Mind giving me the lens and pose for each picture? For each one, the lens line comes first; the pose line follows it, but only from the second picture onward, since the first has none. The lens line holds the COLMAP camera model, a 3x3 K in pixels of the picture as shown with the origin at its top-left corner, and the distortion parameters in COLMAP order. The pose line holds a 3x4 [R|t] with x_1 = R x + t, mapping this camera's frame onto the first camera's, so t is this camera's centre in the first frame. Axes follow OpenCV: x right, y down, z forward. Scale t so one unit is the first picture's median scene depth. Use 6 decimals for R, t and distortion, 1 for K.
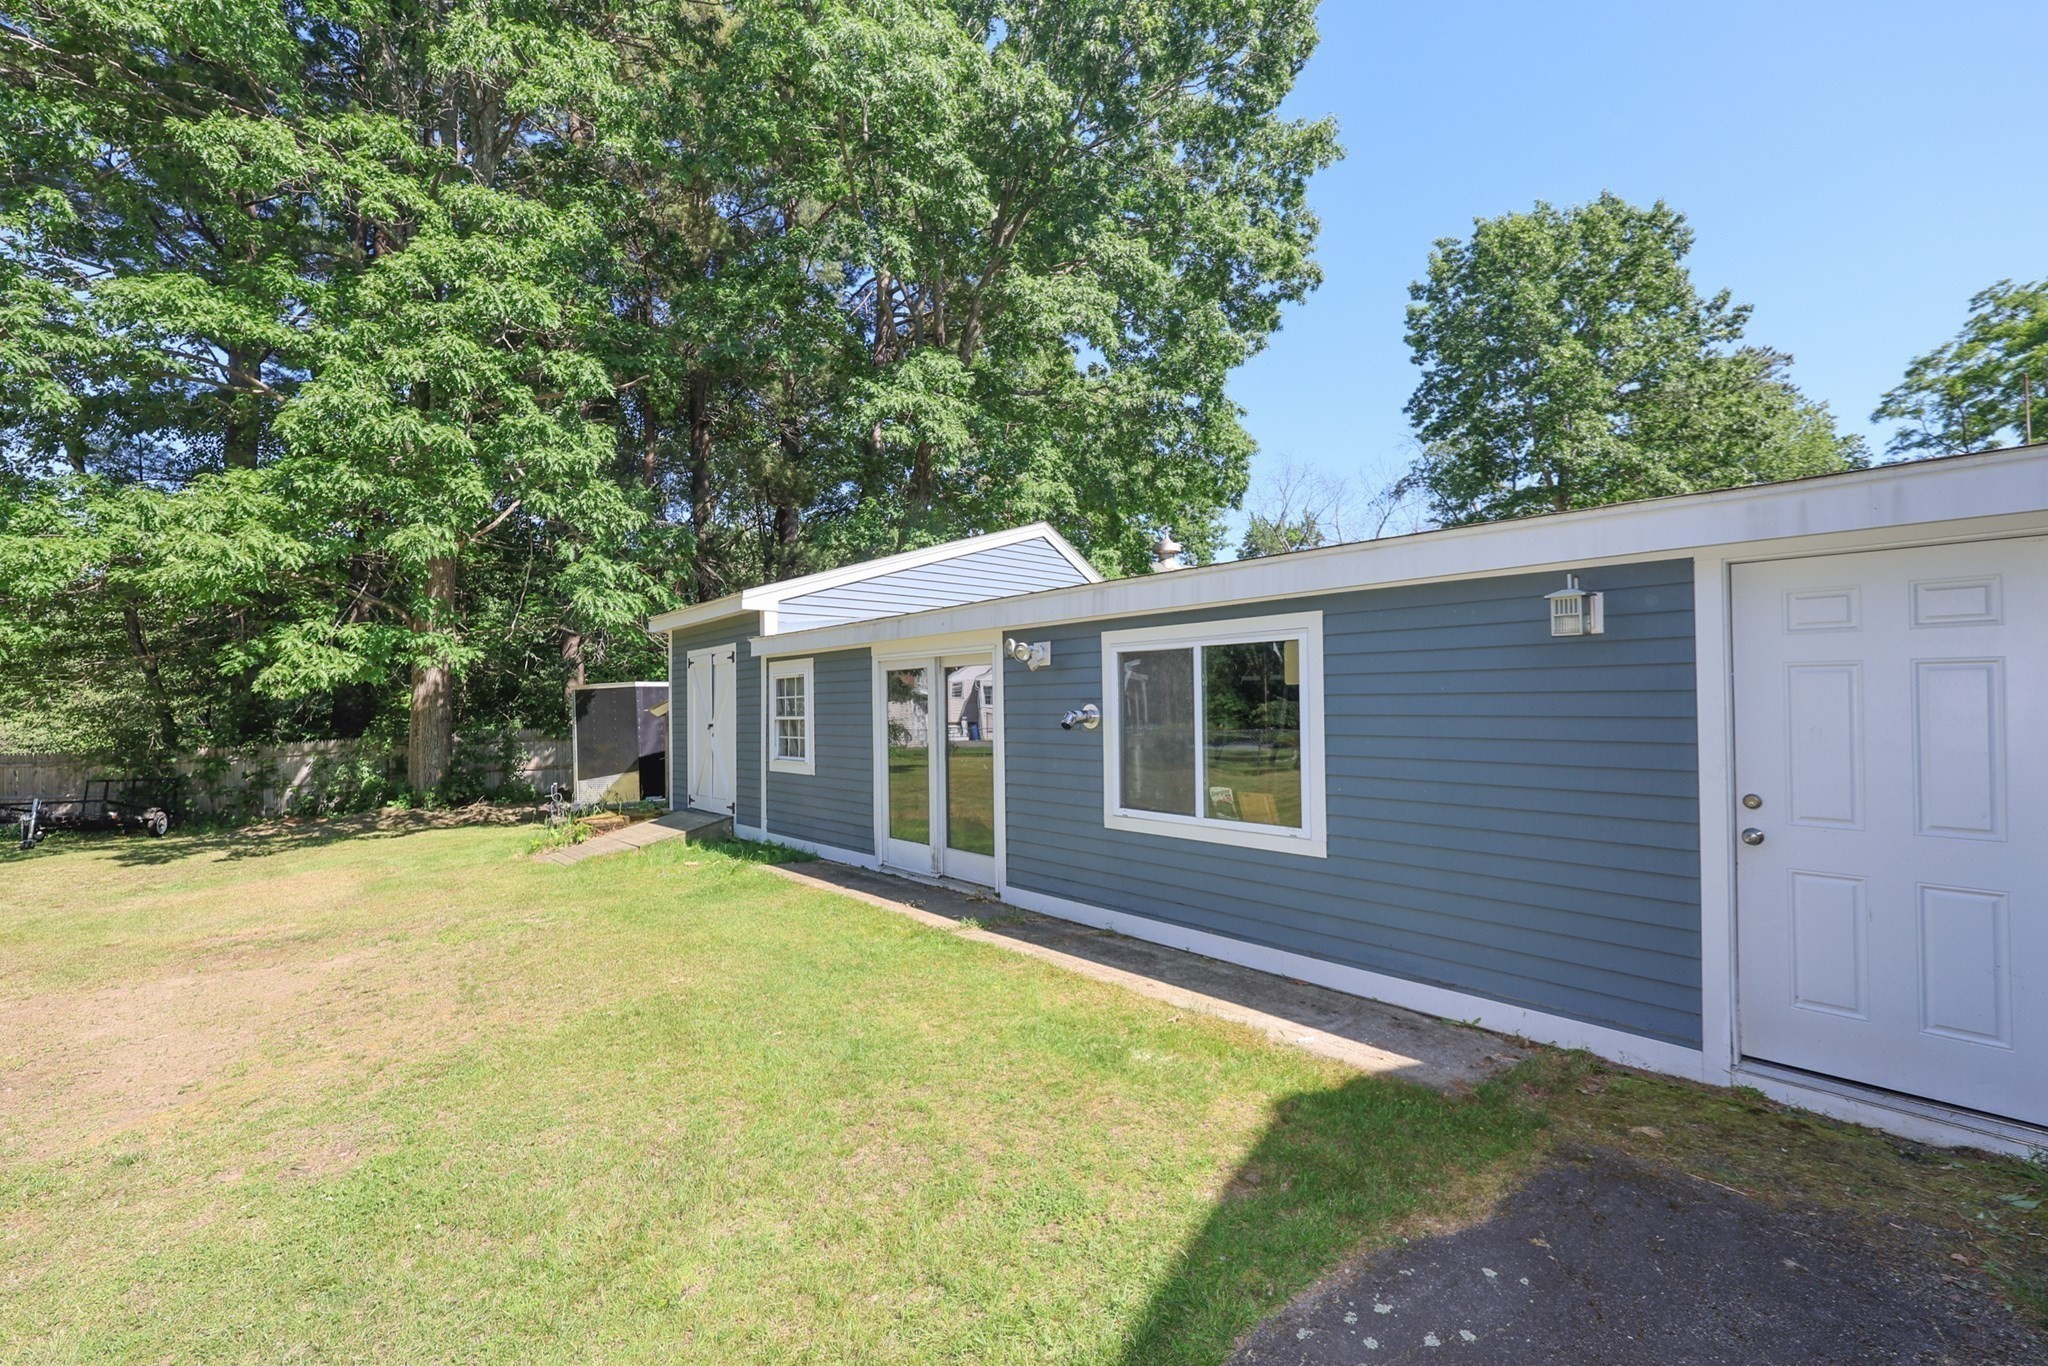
lens RADIAL K [[875.3, 0, 1020.4], [0, 875.3, 681.6], [0, 0, 1]] dist [0.000849, -0.000240]
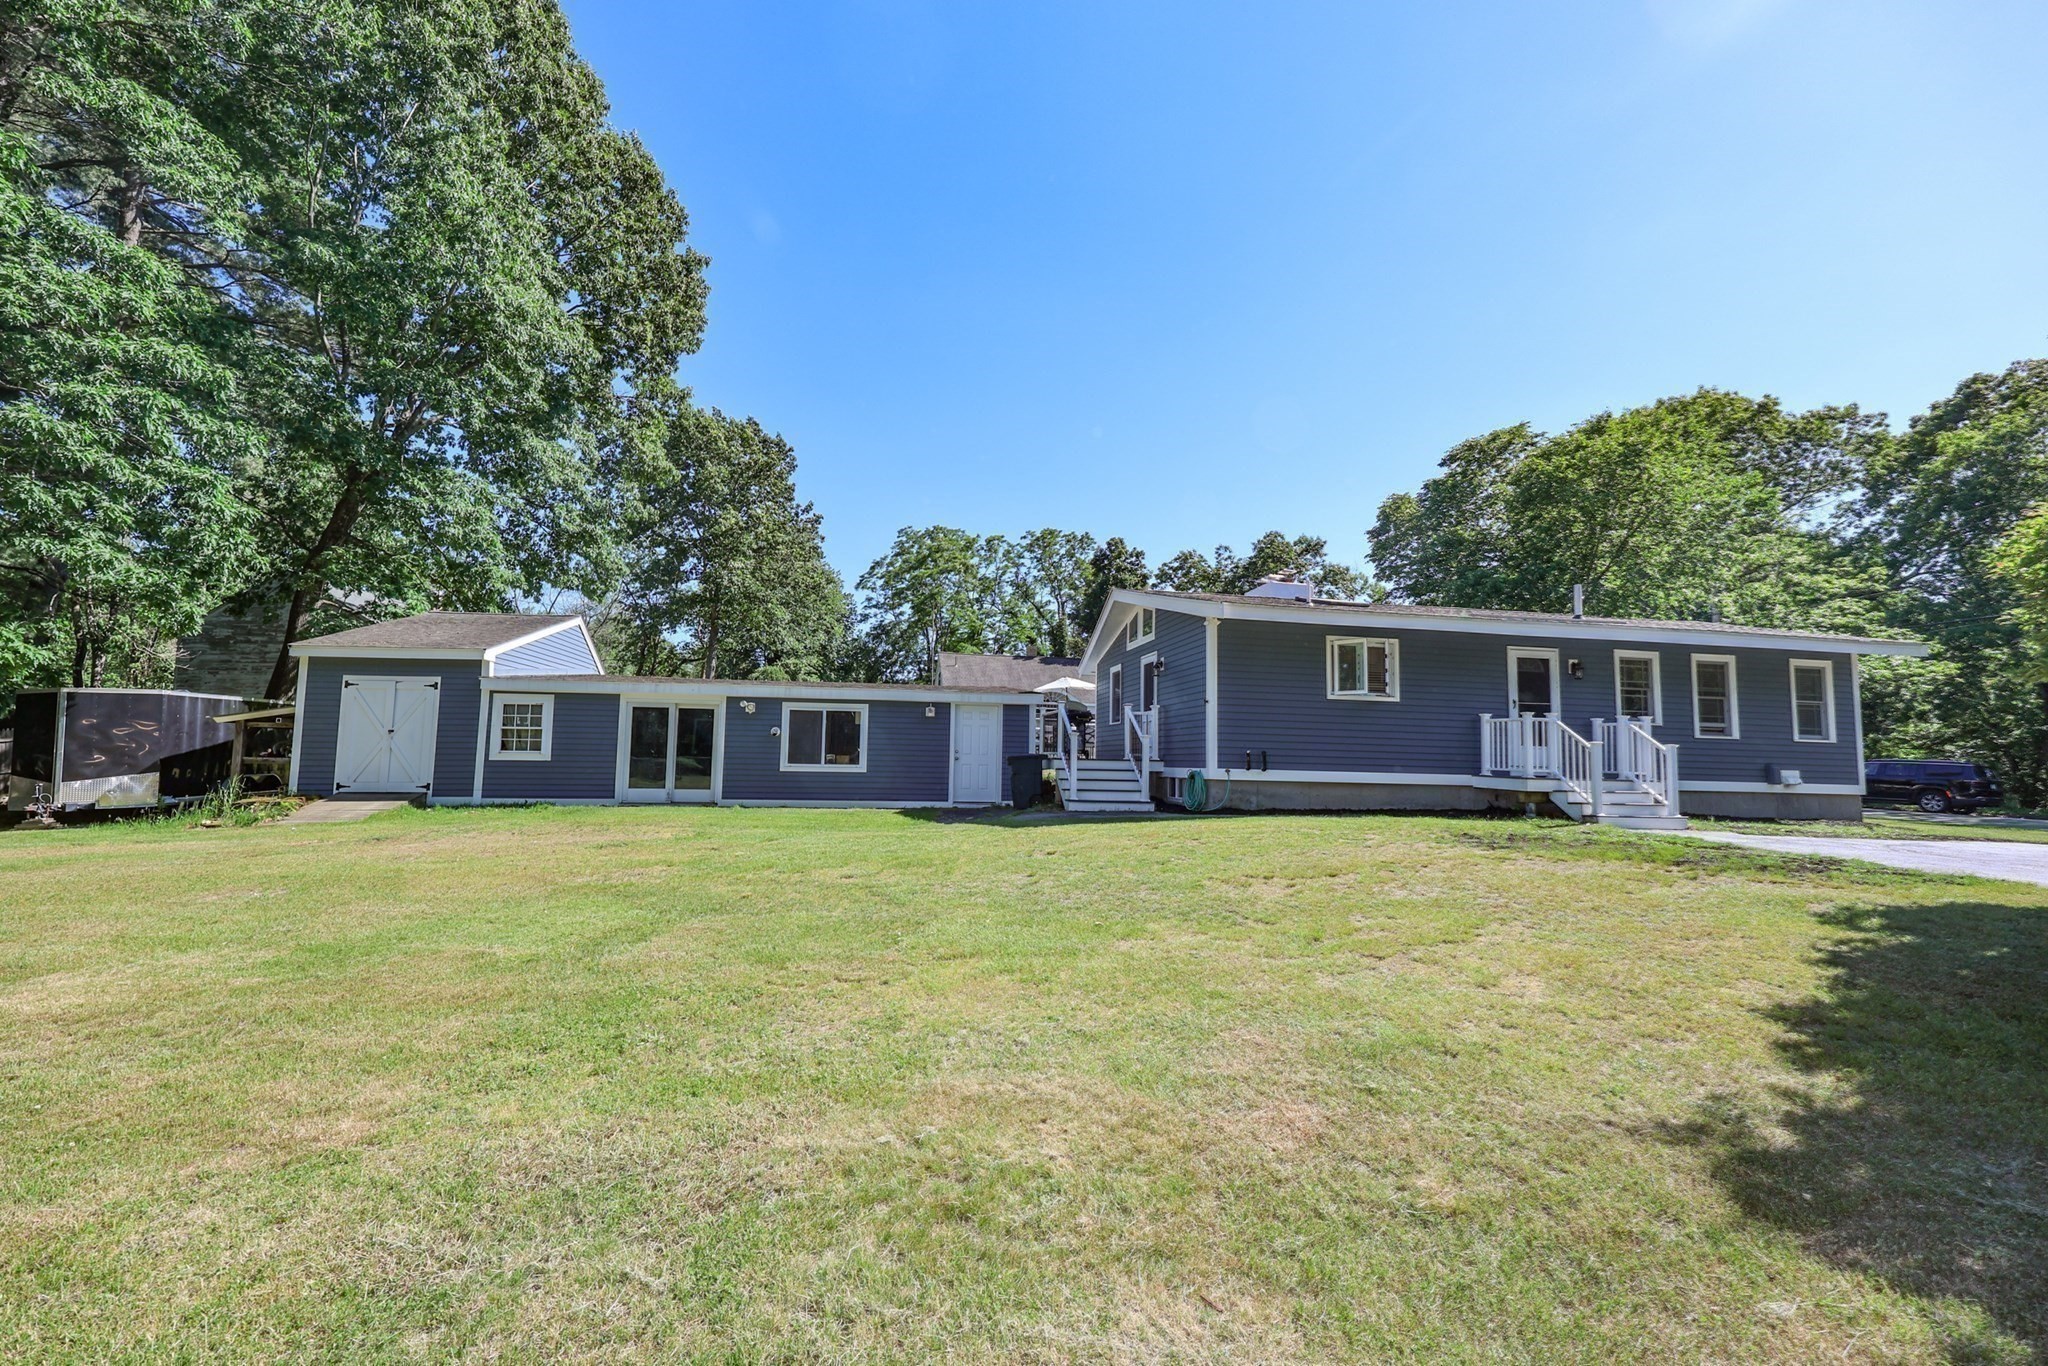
lens RADIAL K [[847.5, 0, 1025.5], [0, 847.5, 668.8], [0, 0, 1]] dist [0.008349, -0.000174]
pose [[0.518682, 0.109325, 0.847949, -1.076356], [-0.047645, 0.993946, -0.099004, 0.041109], [-0.853639, 0.010951, 0.520750, -0.649559]]
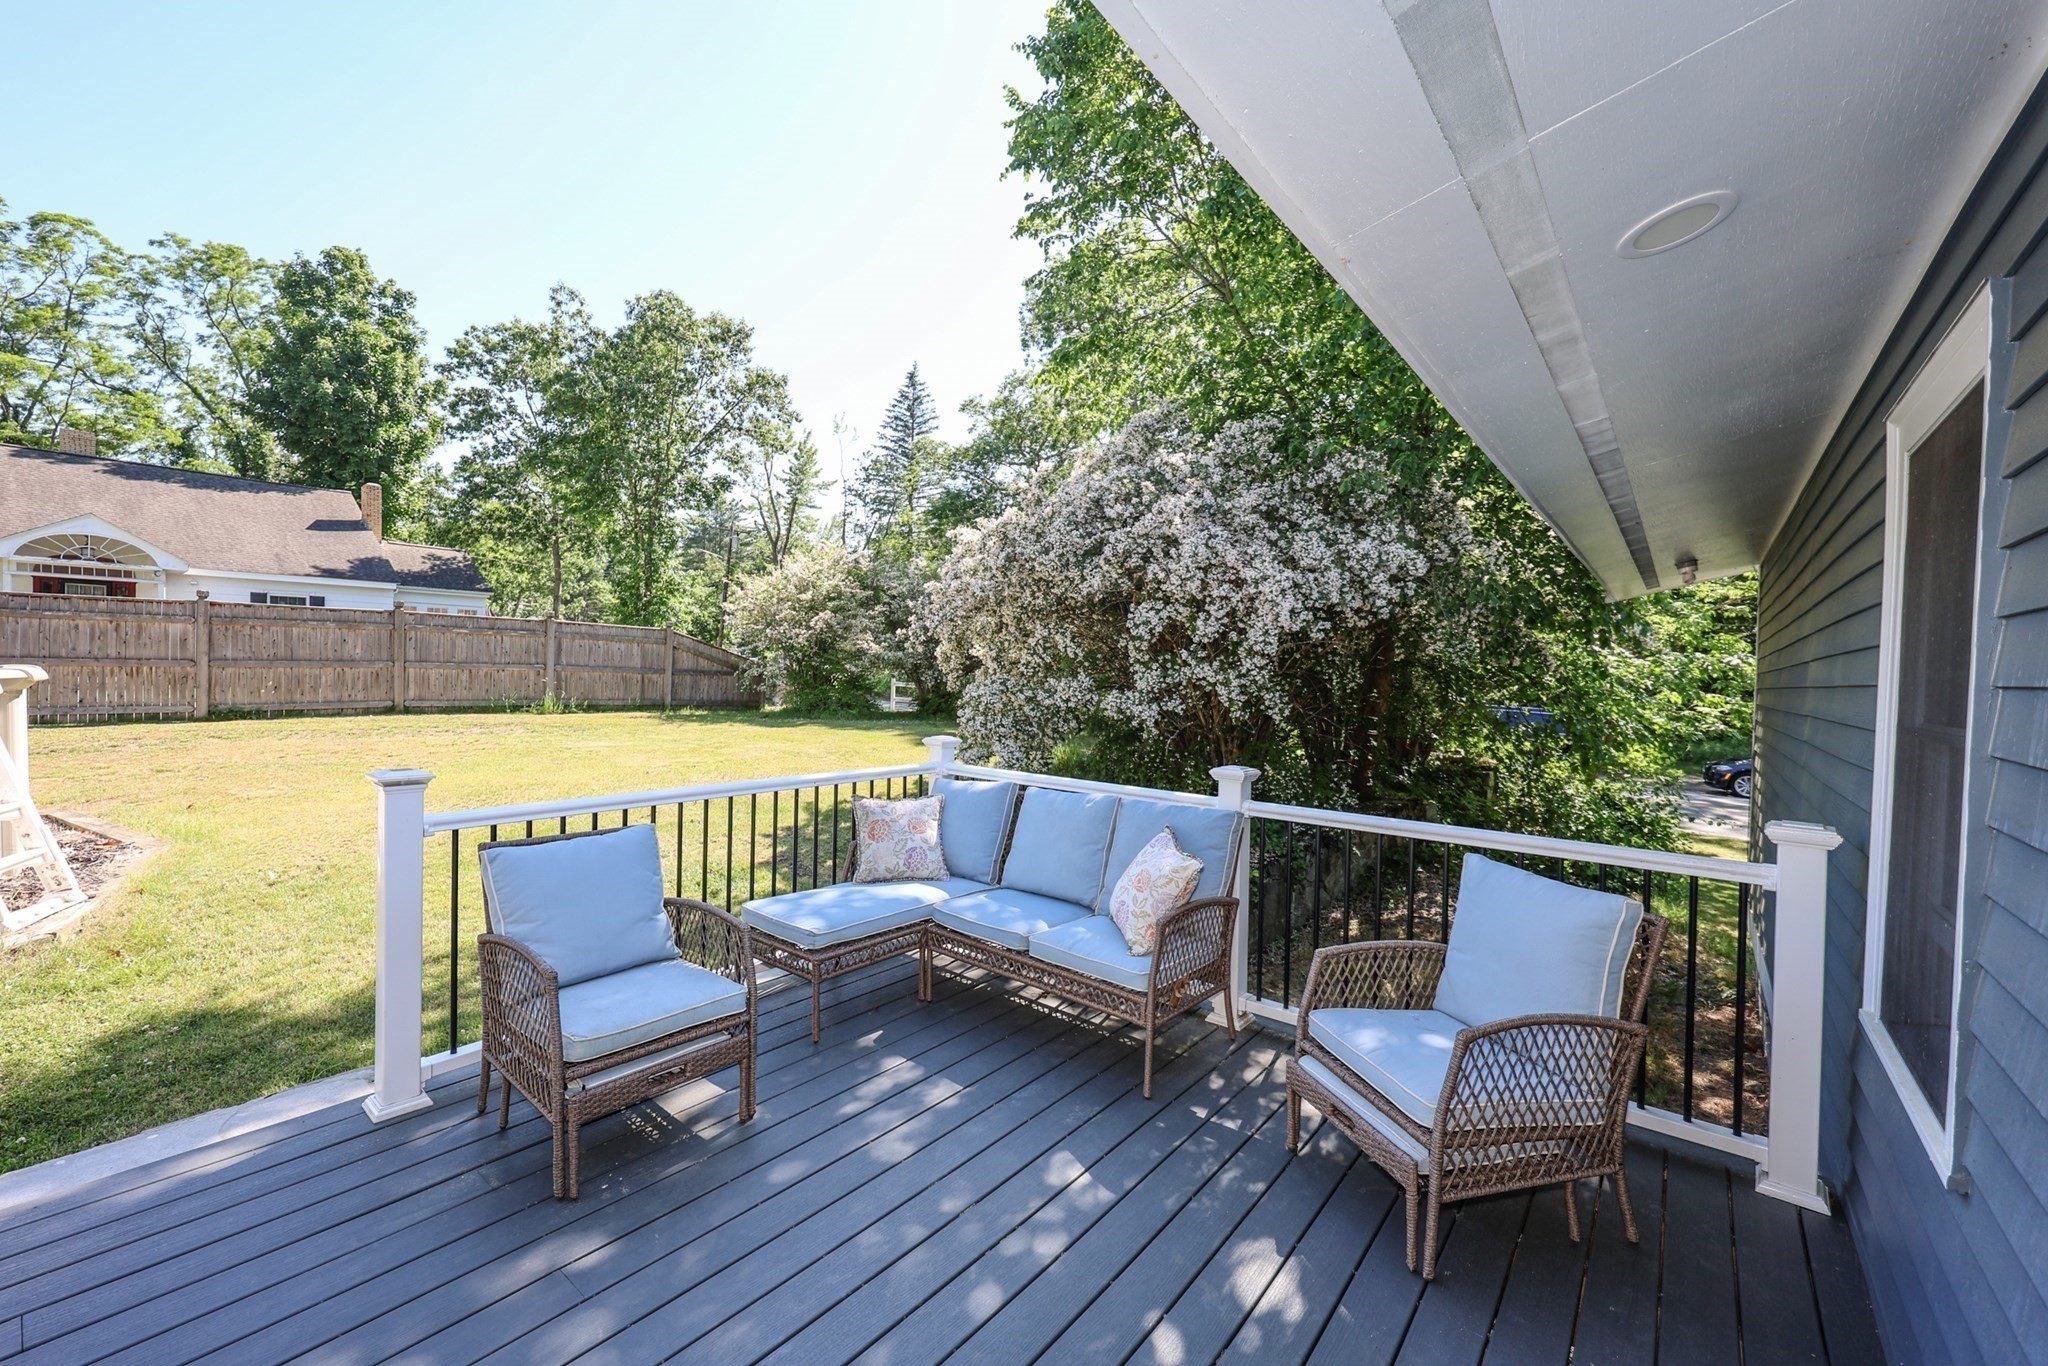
lens RADIAL K [[811.1, 0, 1019.8], [0, 811.1, 678.6], [0, 0, 1]] dist [0.001771, -0.000237]
pose [[-0.146503, -0.001508, 0.989209, 1.122786], [-0.043153, 0.999057, -0.004868, -0.048189], [-0.988269, -0.043401, -0.146430, -0.098586]]
